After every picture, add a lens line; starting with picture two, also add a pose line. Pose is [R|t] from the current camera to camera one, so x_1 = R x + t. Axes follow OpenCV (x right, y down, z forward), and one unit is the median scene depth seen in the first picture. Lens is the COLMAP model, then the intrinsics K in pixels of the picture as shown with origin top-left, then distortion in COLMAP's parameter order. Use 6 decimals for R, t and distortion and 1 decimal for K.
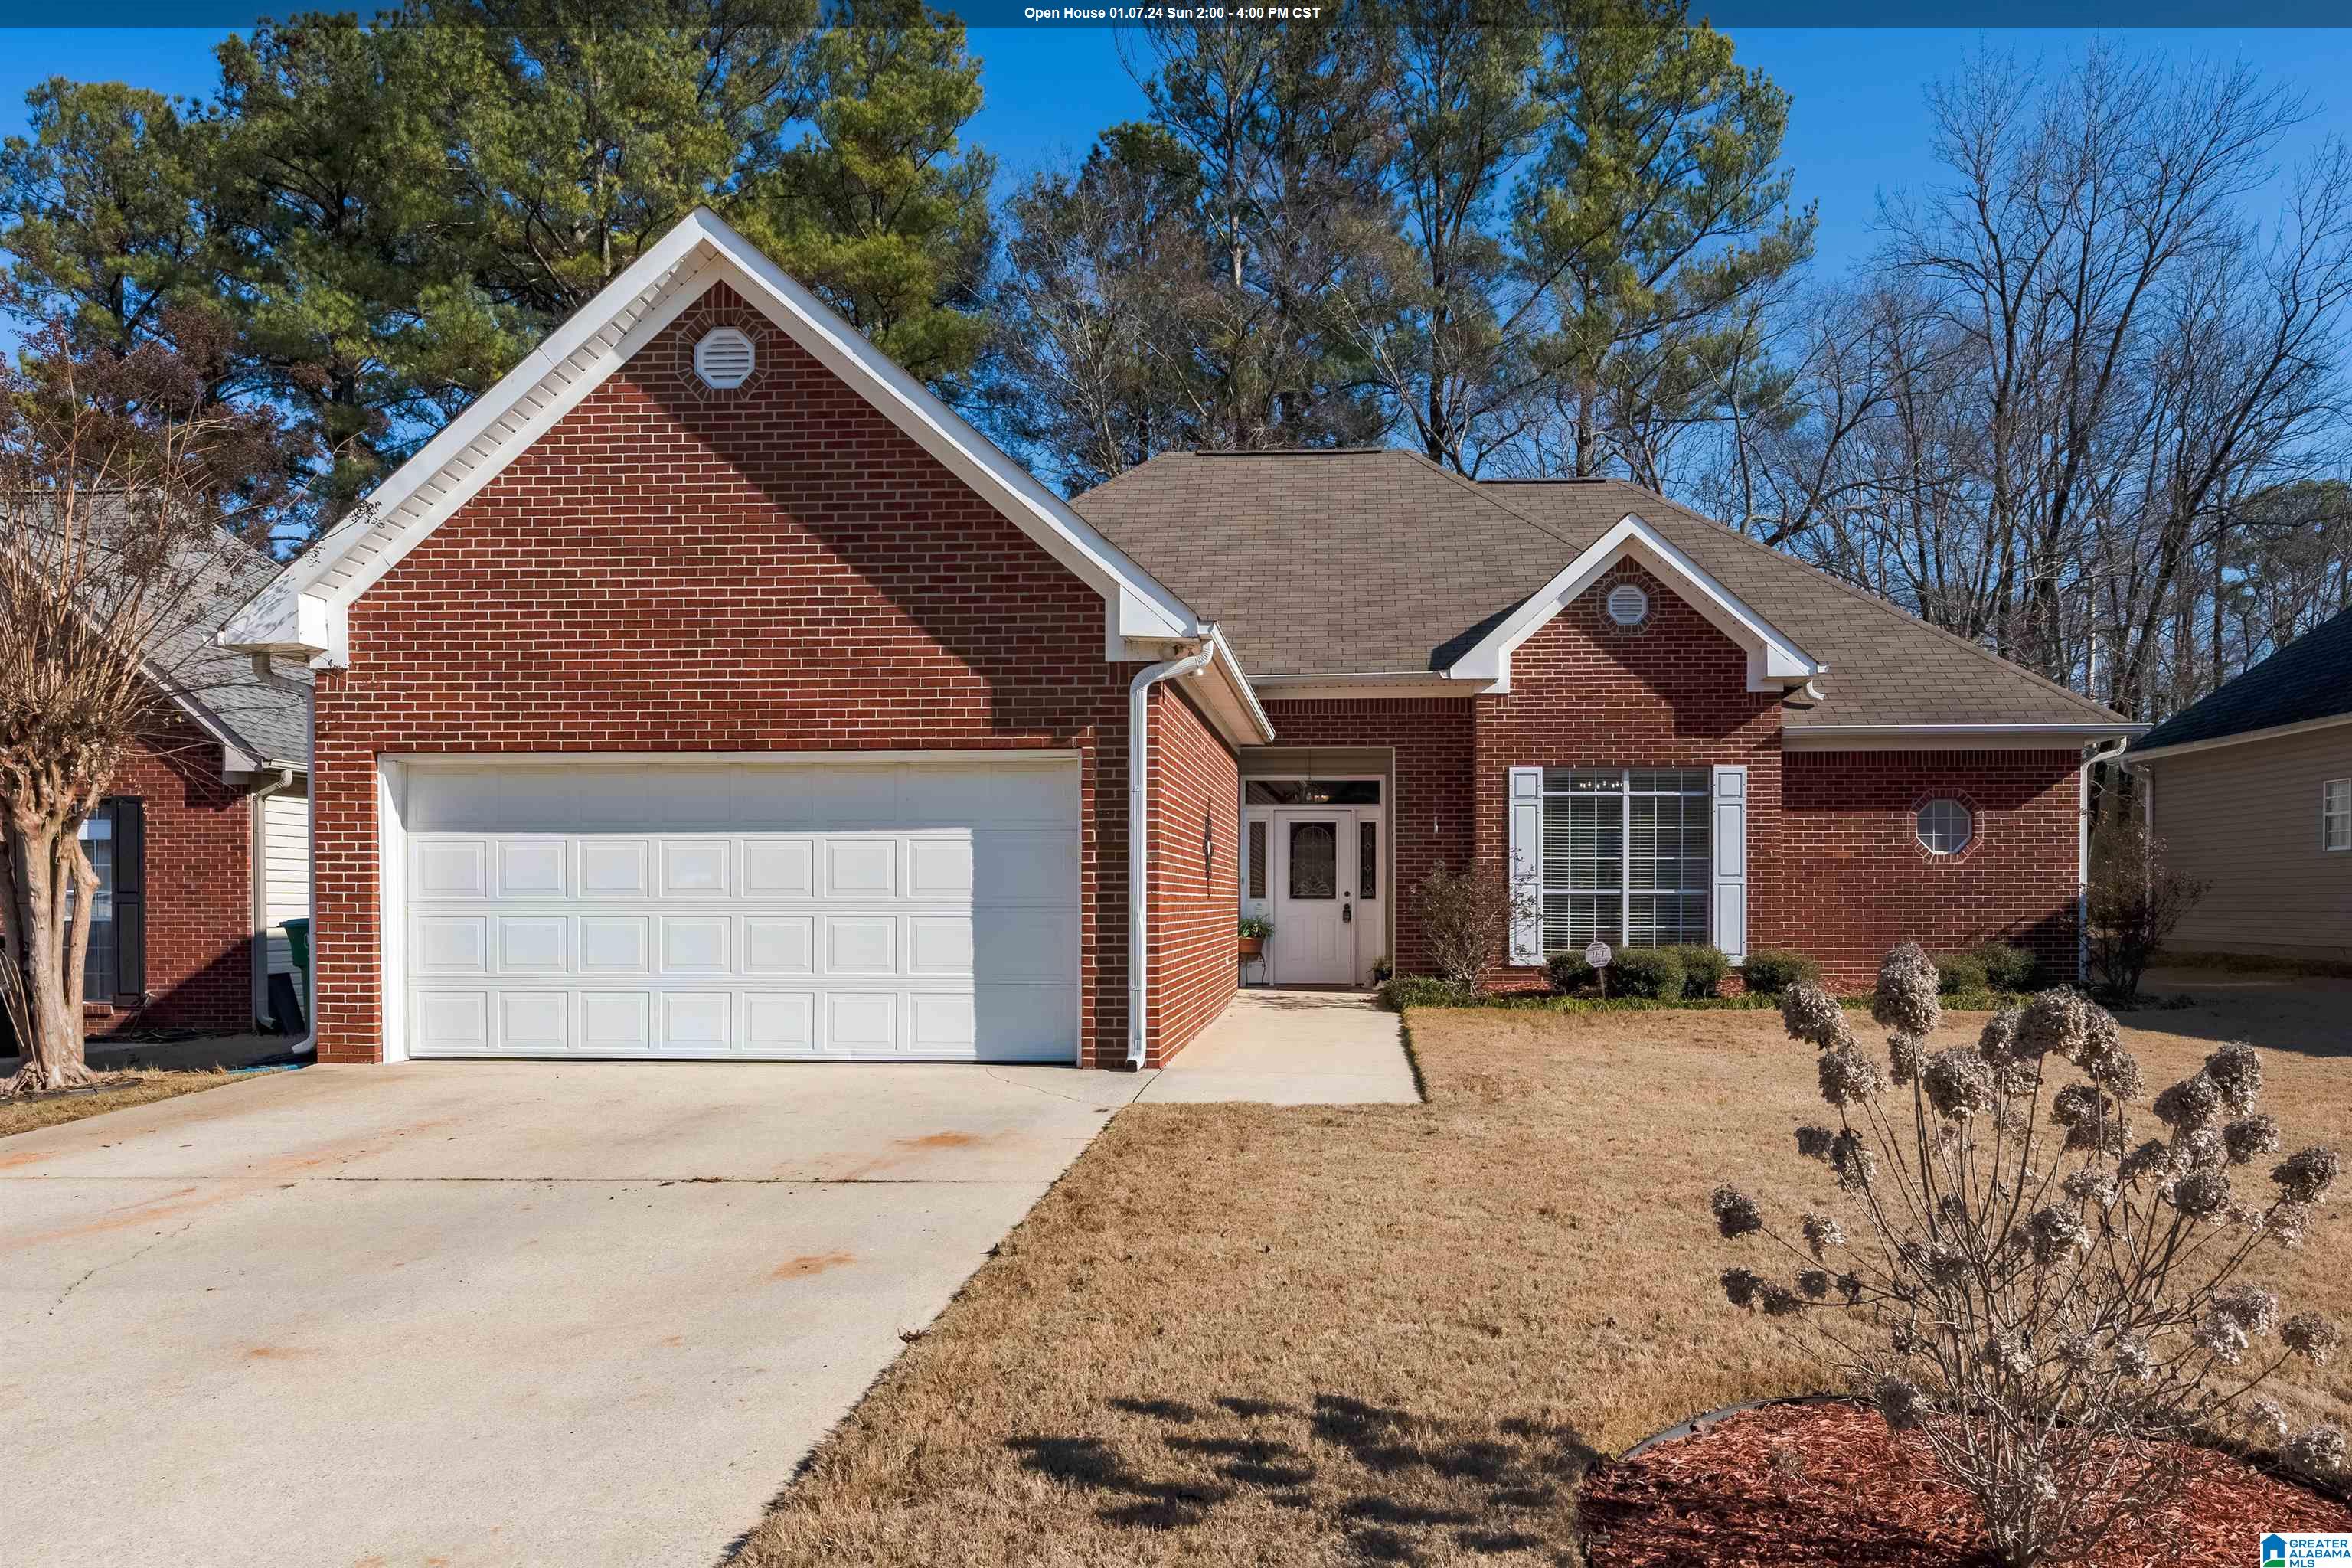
lens RADIAL K [[1501.2, 0, 1258.2], [0, 1501.2, 883.2], [0, 0, 1]] dist [-0.002233, 0.001424]
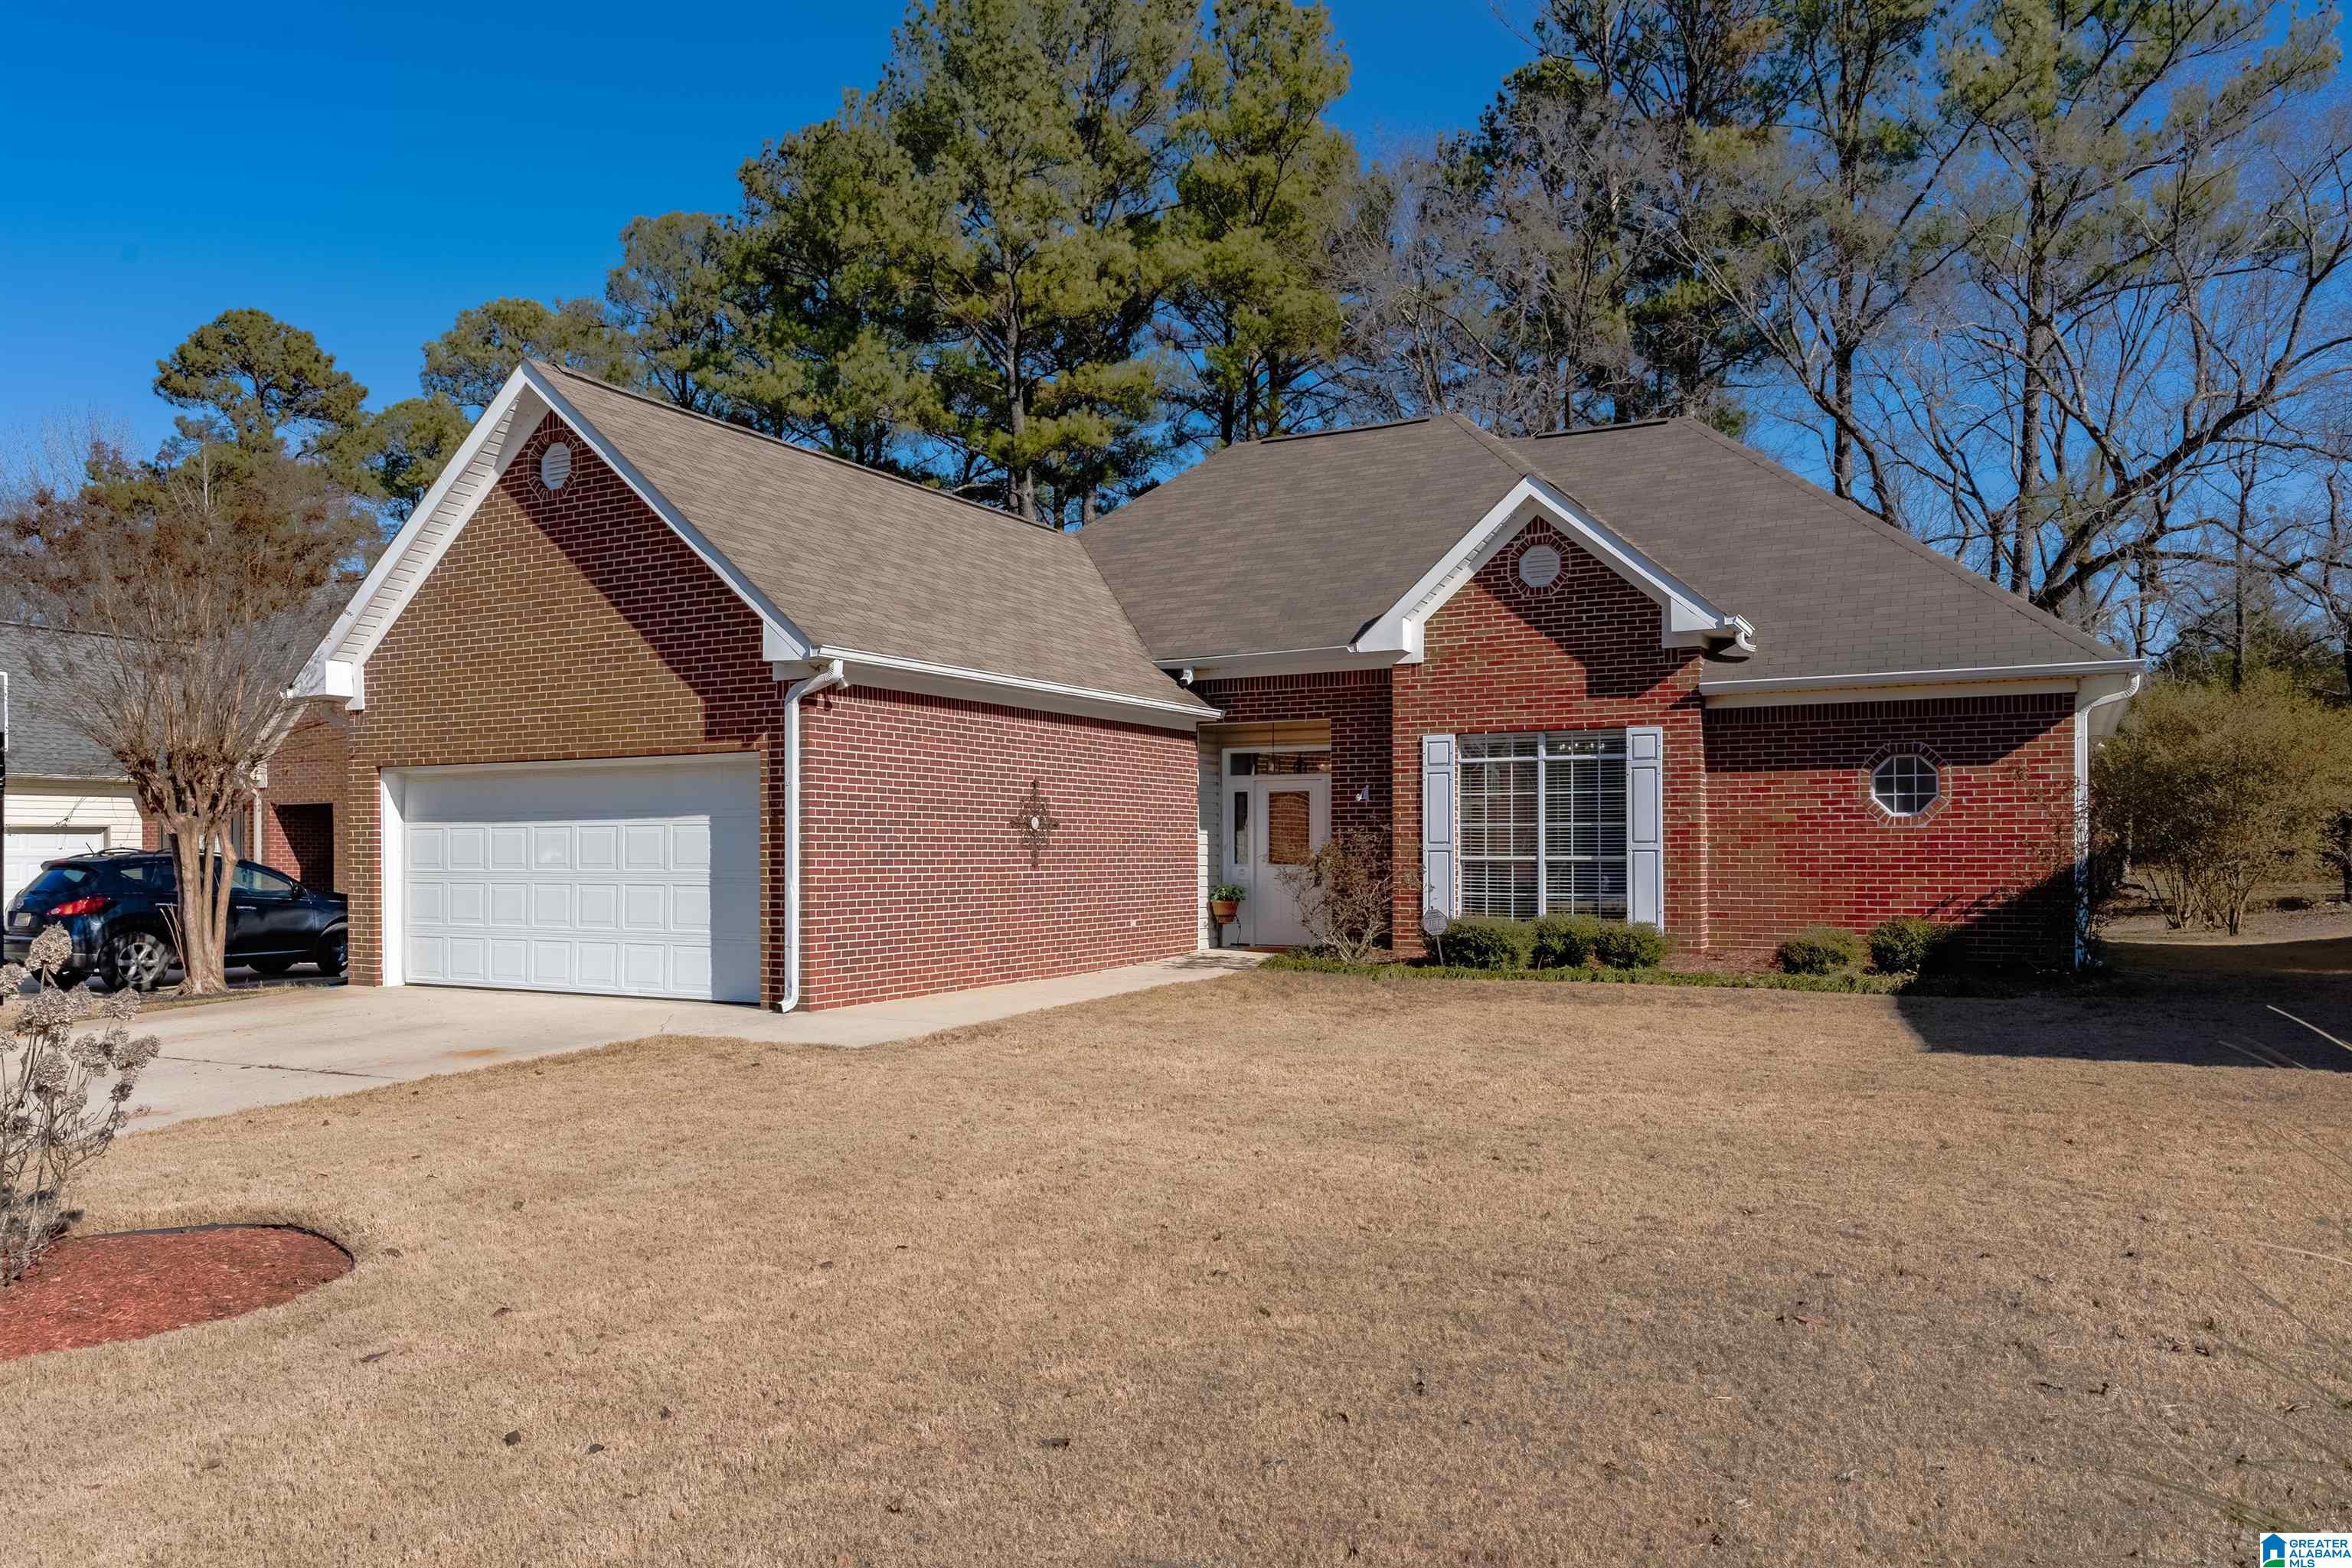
lens RADIAL K [[1533.4, 0, 1180.5], [0, 1533.4, 808.8], [0, 0, 1]] dist [0.000770, -0.000948]
pose [[0.912642, -0.013923, -0.408523, 0.698913], [0.007004, 0.999806, -0.018428, -0.015905], [0.408700, 0.013957, 0.912562, -0.014141]]
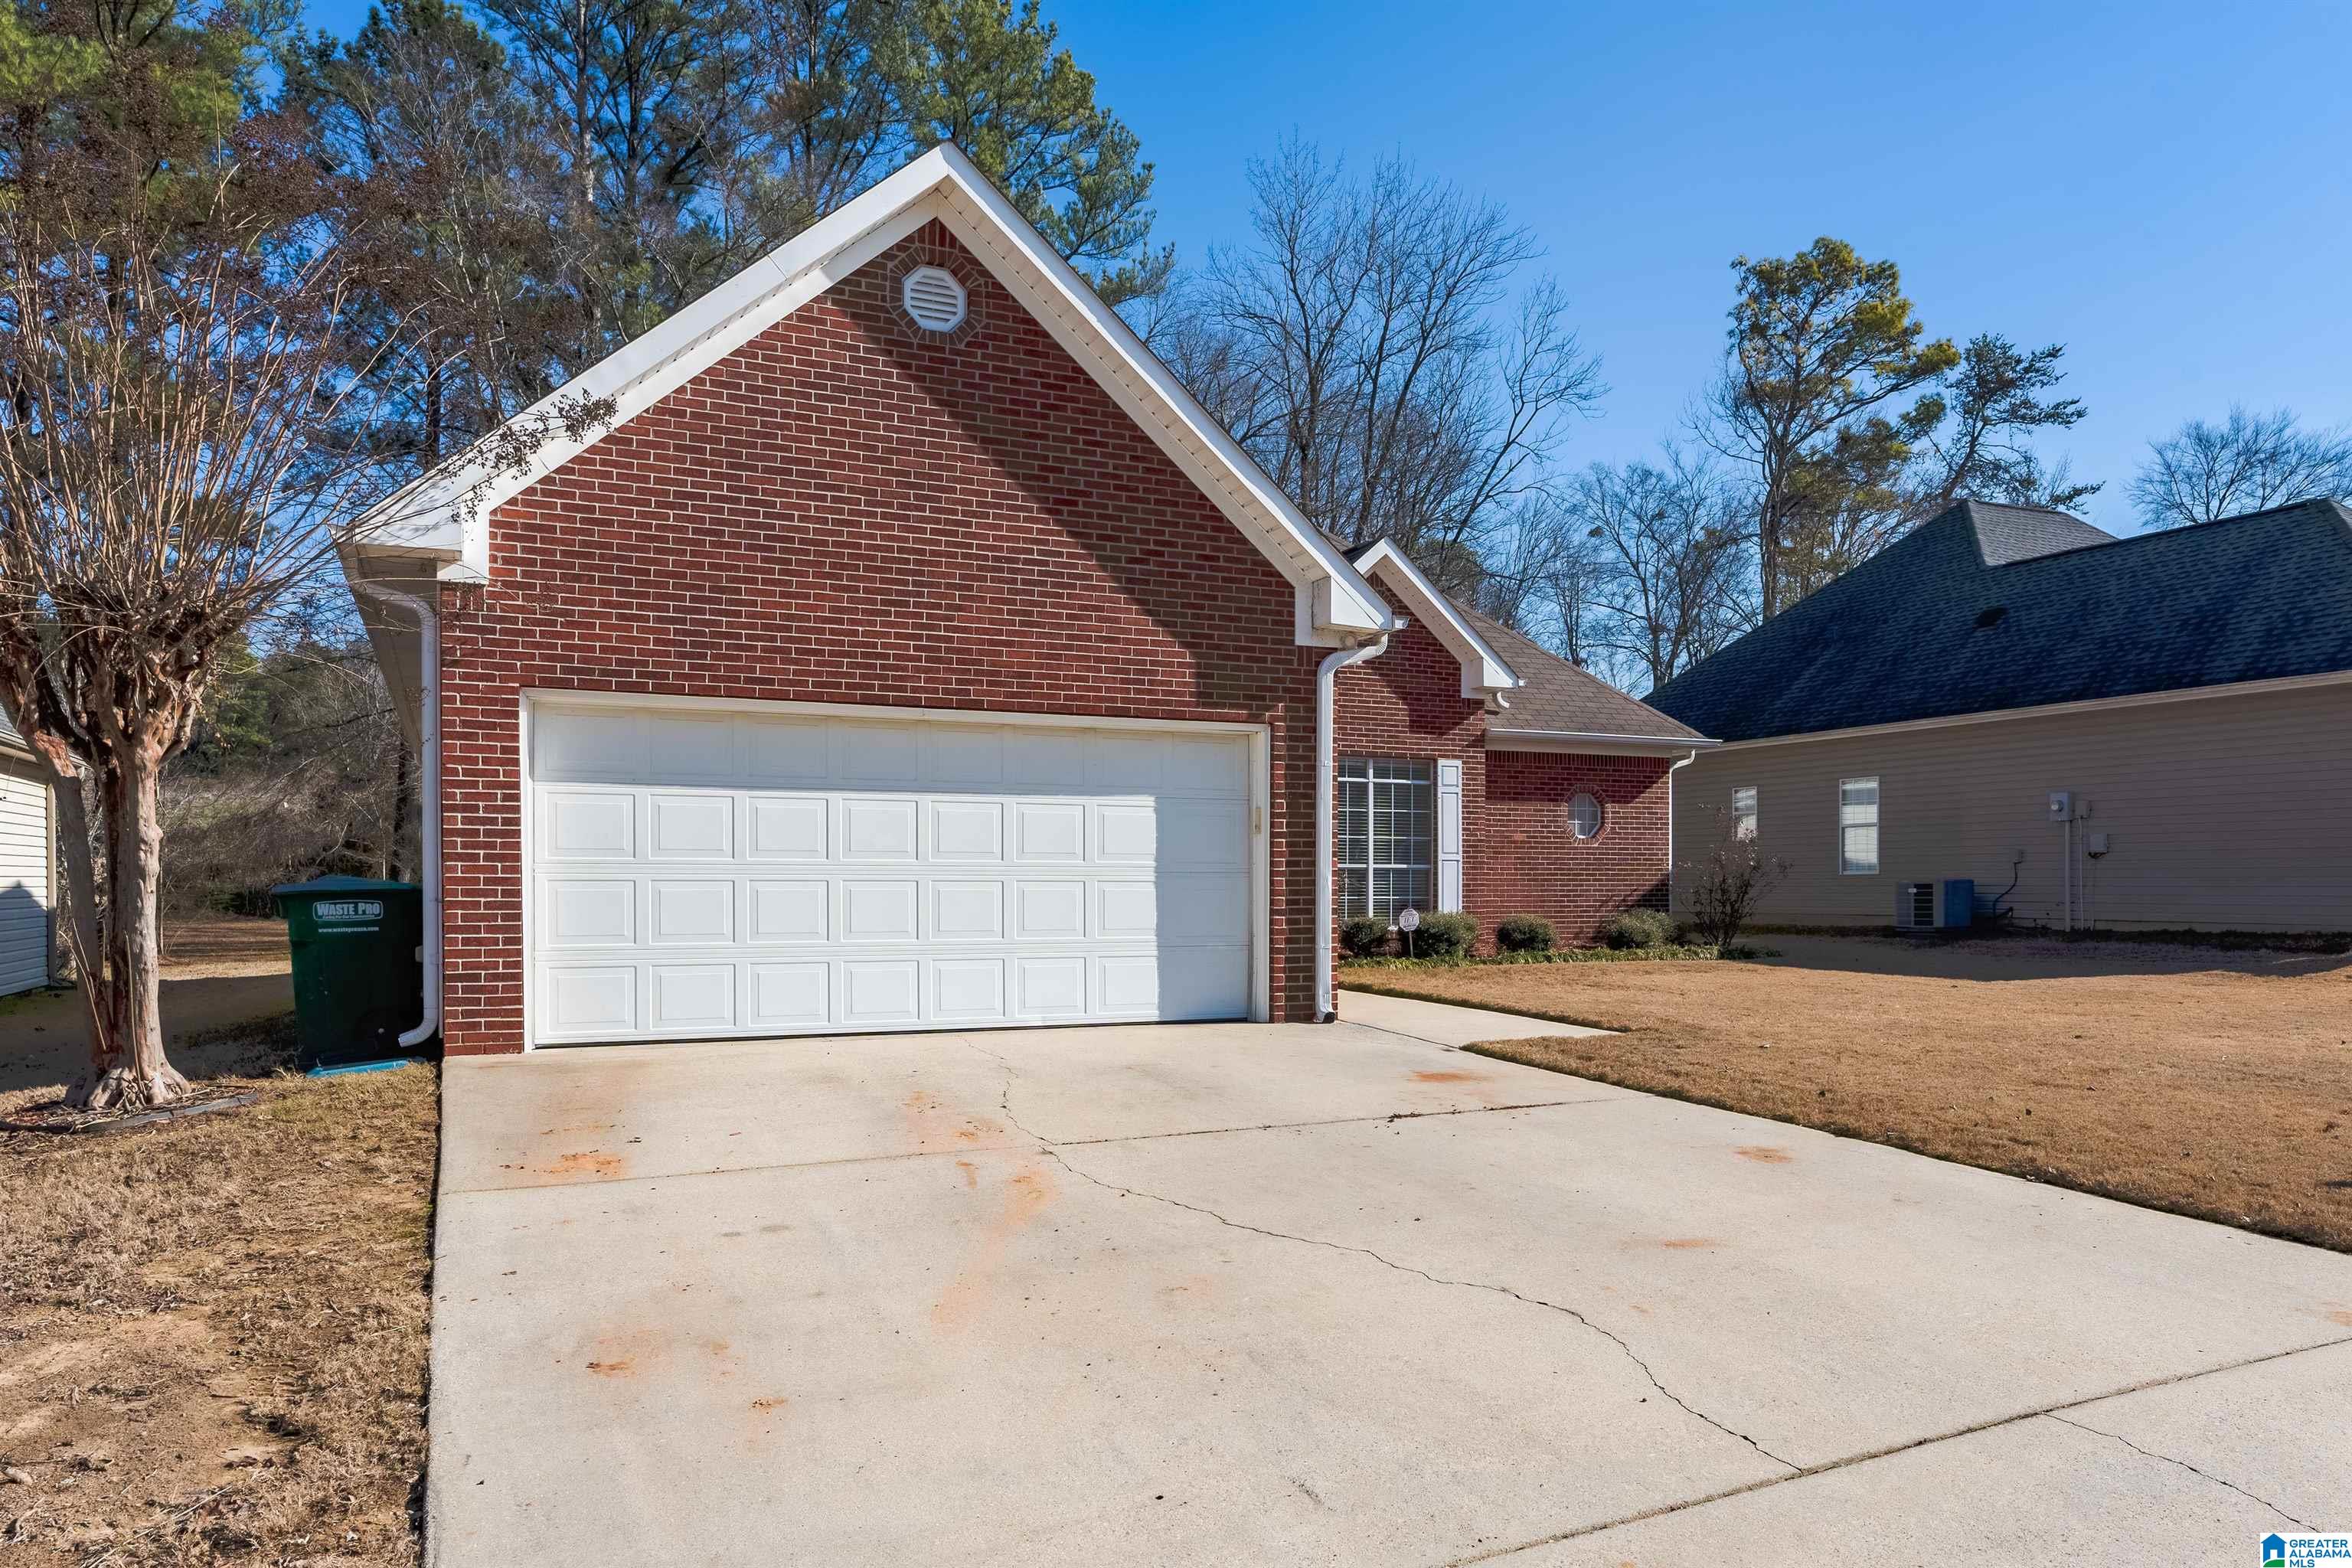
lens RADIAL K [[1501.2, 0, 1222.4], [0, 1501.2, 856.0], [0, 0, 1]] dist [-0.002233, 0.001424]
pose [[0.887951, 0.009766, 0.459835, -0.625690], [-0.006565, 0.999942, -0.008559, 0.013438], [-0.459892, 0.004581, 0.887963, 0.063865]]
